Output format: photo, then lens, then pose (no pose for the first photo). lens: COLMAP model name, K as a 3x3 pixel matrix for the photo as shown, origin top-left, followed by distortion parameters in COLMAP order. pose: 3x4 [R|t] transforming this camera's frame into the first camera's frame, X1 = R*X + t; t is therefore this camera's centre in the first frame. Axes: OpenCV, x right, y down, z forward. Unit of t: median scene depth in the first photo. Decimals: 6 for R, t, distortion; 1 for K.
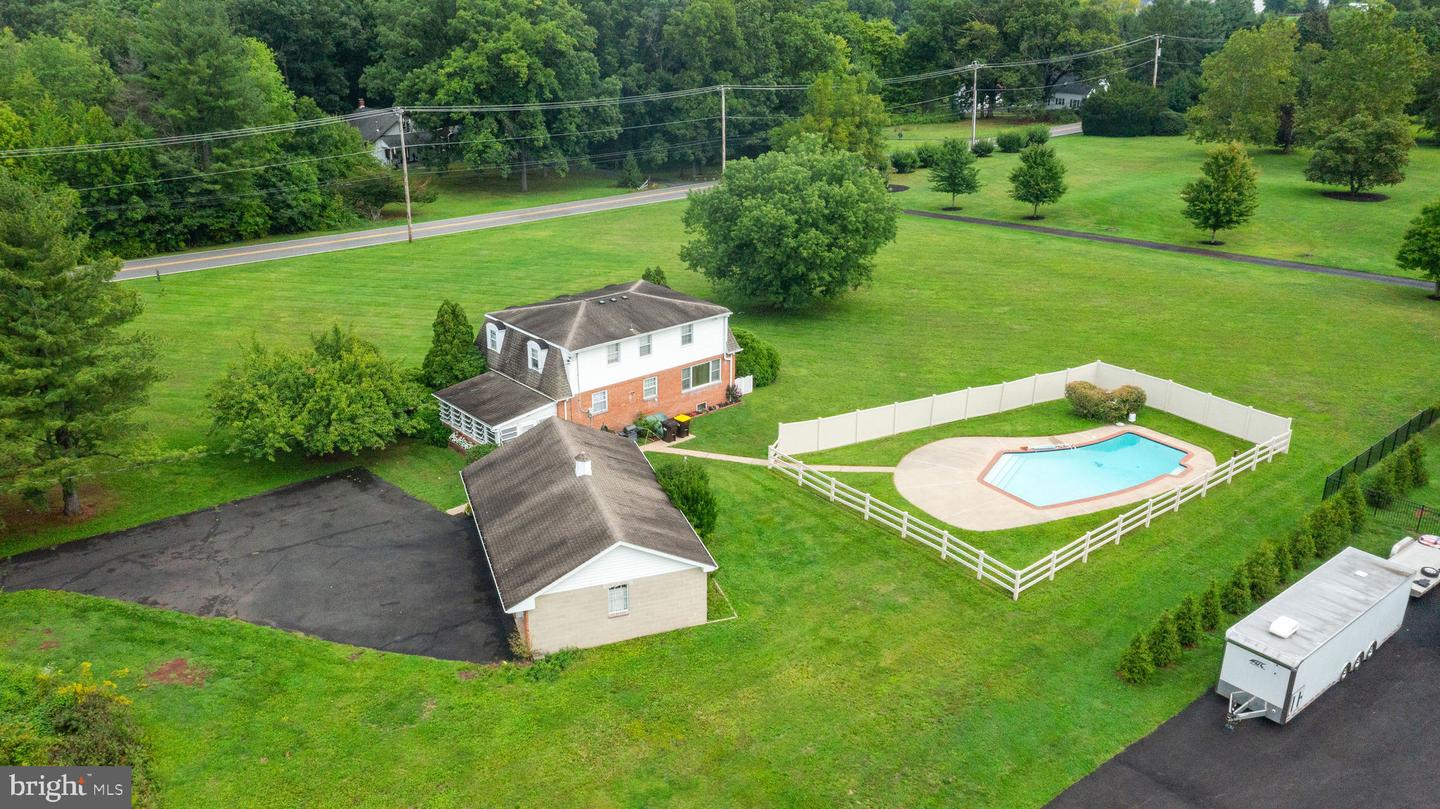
lens RADIAL K [[1129.4, 0, 725.9], [0, 1129.4, 478.6], [0, 0, 1]] dist [0.004164, 0.001392]
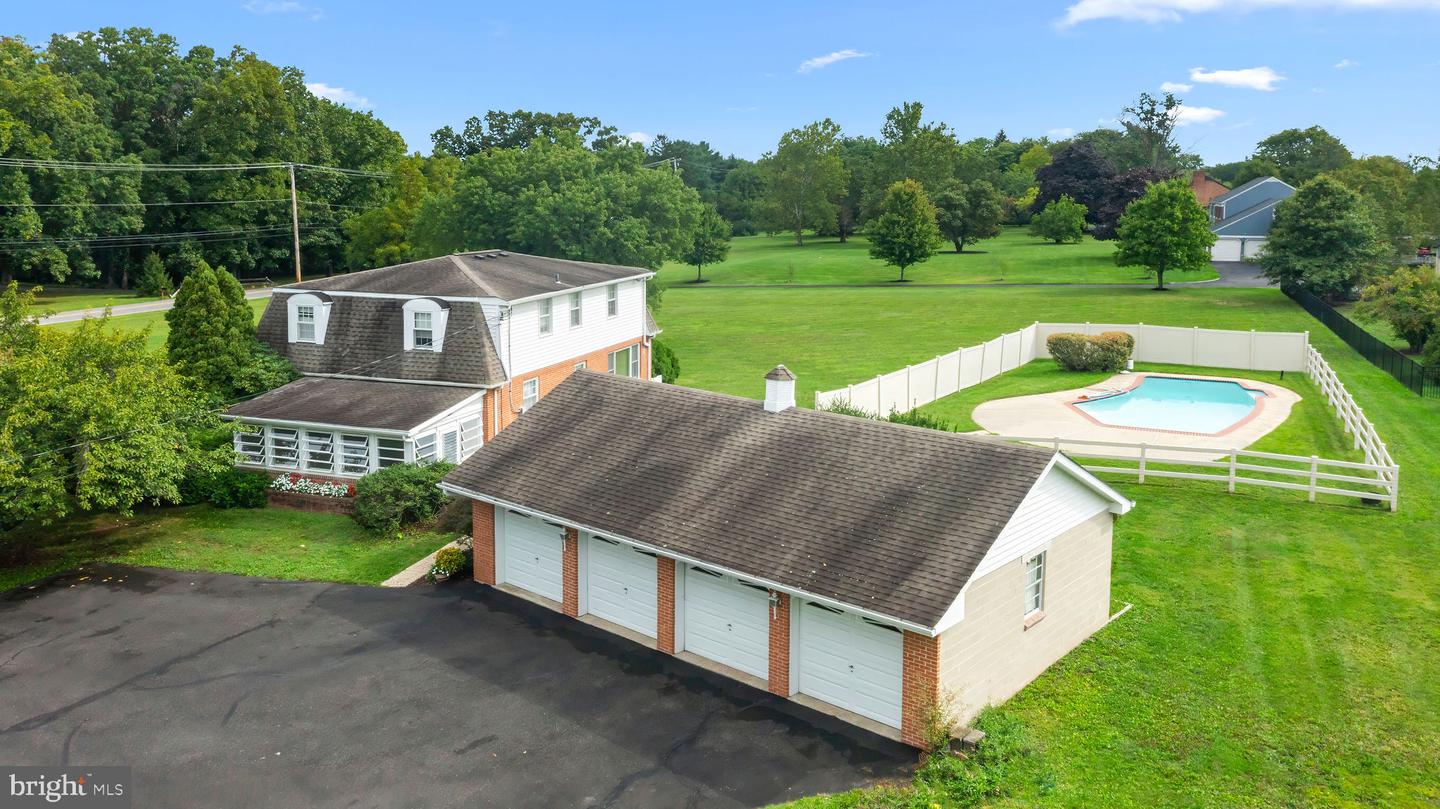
lens RADIAL K [[1169.6, 0, 740.5], [0, 1169.6, 300.8], [0, 0, 1]] dist [0.010273, 0.004349]
pose [[0.863116, -0.051324, 0.502391, -0.323173], [0.210124, 0.941117, -0.264853, 0.070580], [-0.459215, 0.334163, 0.823077, 0.425781]]
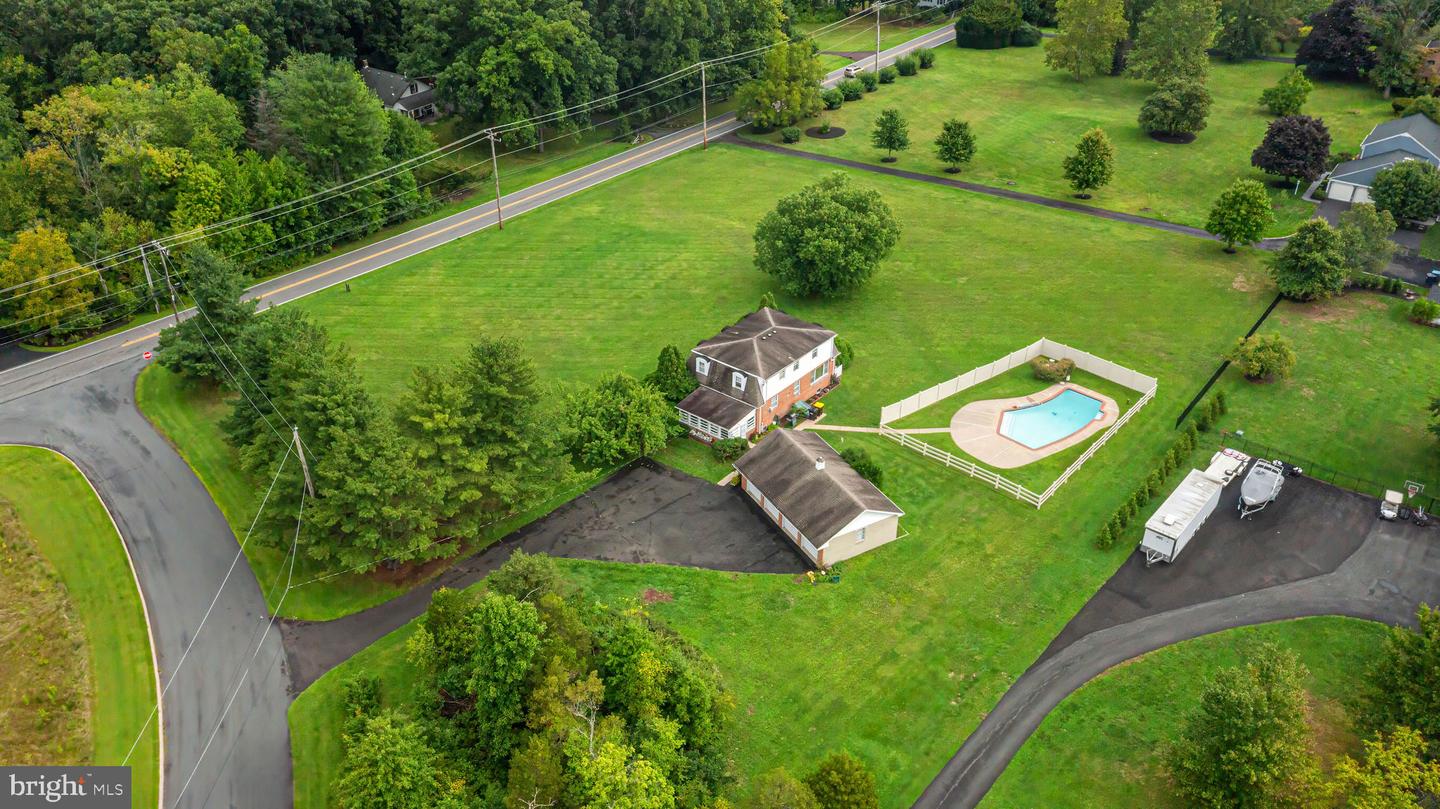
lens RADIAL K [[1121.9, 0, 718.2], [0, 1121.9, 482.0], [0, 0, 1]] dist [0.011589, 0.005481]
pose [[0.985233, -0.104661, 0.135508, -0.435913], [0.077278, 0.978043, 0.193545, -0.283491], [-0.152789, -0.180215, 0.971688, -0.645558]]
